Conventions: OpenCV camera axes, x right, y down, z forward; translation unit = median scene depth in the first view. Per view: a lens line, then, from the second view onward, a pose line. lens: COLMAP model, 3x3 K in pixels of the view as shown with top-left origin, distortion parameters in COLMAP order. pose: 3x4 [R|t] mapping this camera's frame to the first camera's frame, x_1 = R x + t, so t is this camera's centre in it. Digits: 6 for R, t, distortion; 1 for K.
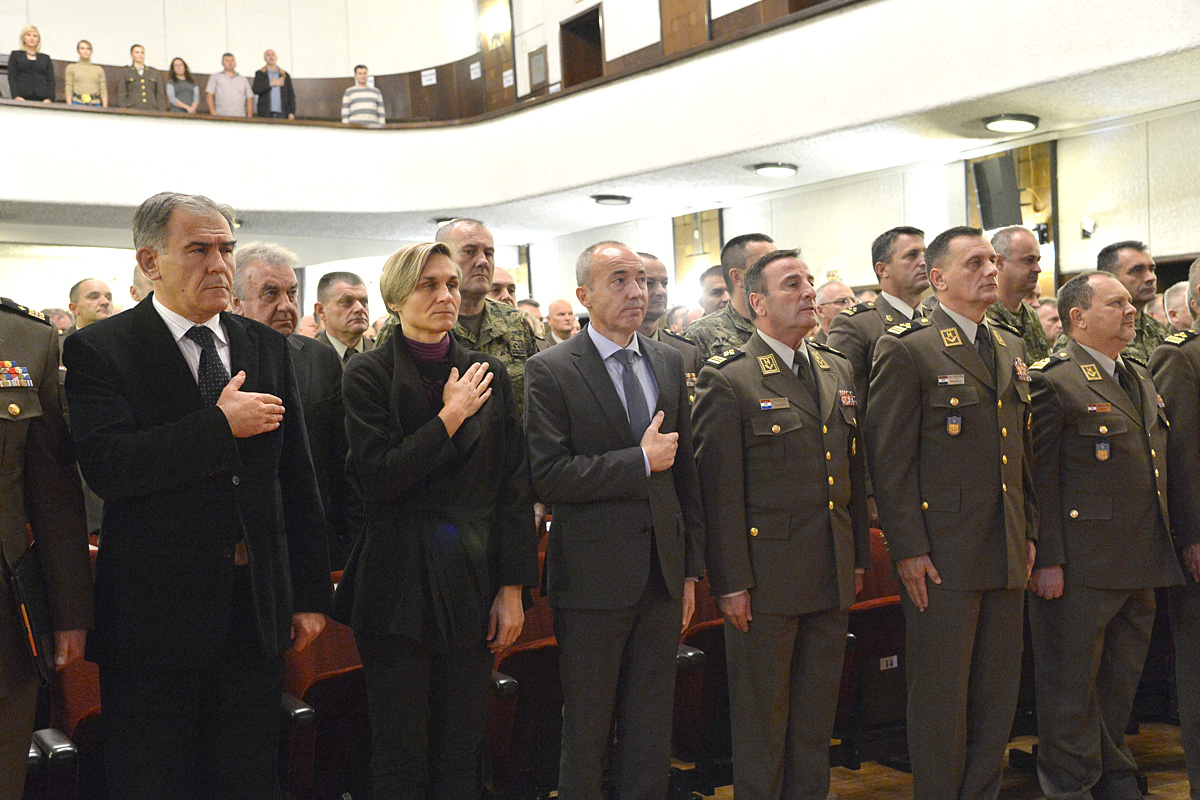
lens RADIAL K [[1453.0, 0, 570.1], [0, 1453.0, 399.0], [0, 0, 1]] dist [0.023059, 0.395792]
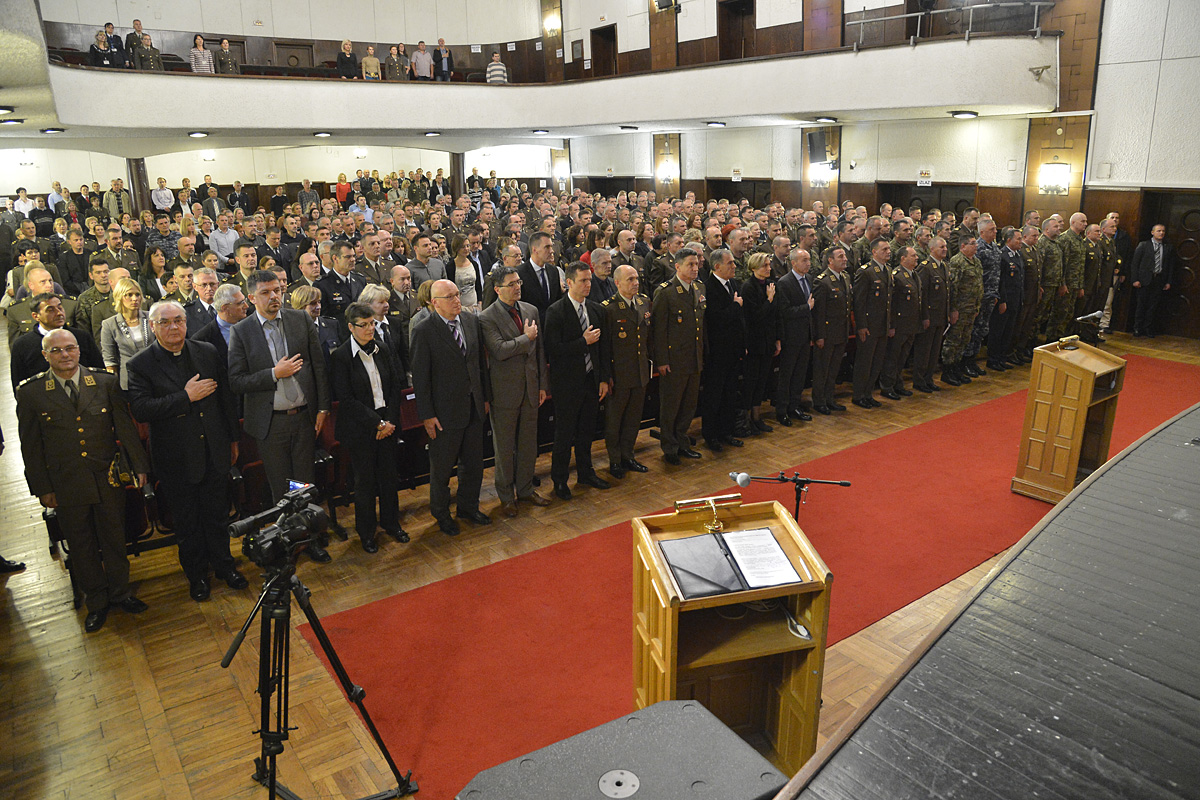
lens RADIAL K [[827.0, 0, 600.0], [0, 827.0, 400.0], [0, 0, 1]] dist [-0.124804, 0.081995]
pose [[0.992164, -0.024750, 0.122467, -0.195782], [-0.007674, 0.966261, 0.257449, -0.069834], [-0.124707, -0.256371, 0.958500, -0.272664]]
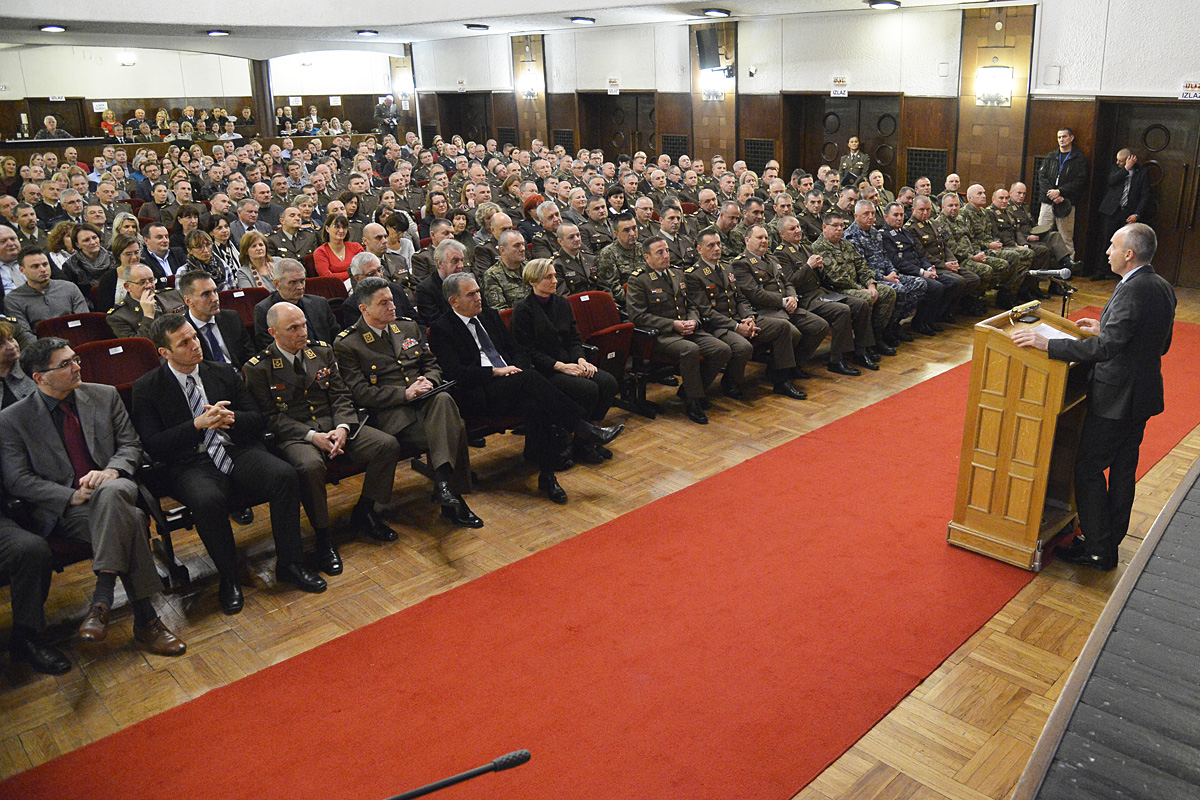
lens RADIAL K [[925.0, 0, 679.8], [0, 925.0, 380.6], [0, 0, 1]] dist [-0.103320, 0.060070]
pose [[0.952123, -0.071004, 0.297354, -0.101389], [-0.016941, 0.958906, 0.283218, -0.055466], [-0.305244, -0.274696, 0.911794, -0.141128]]
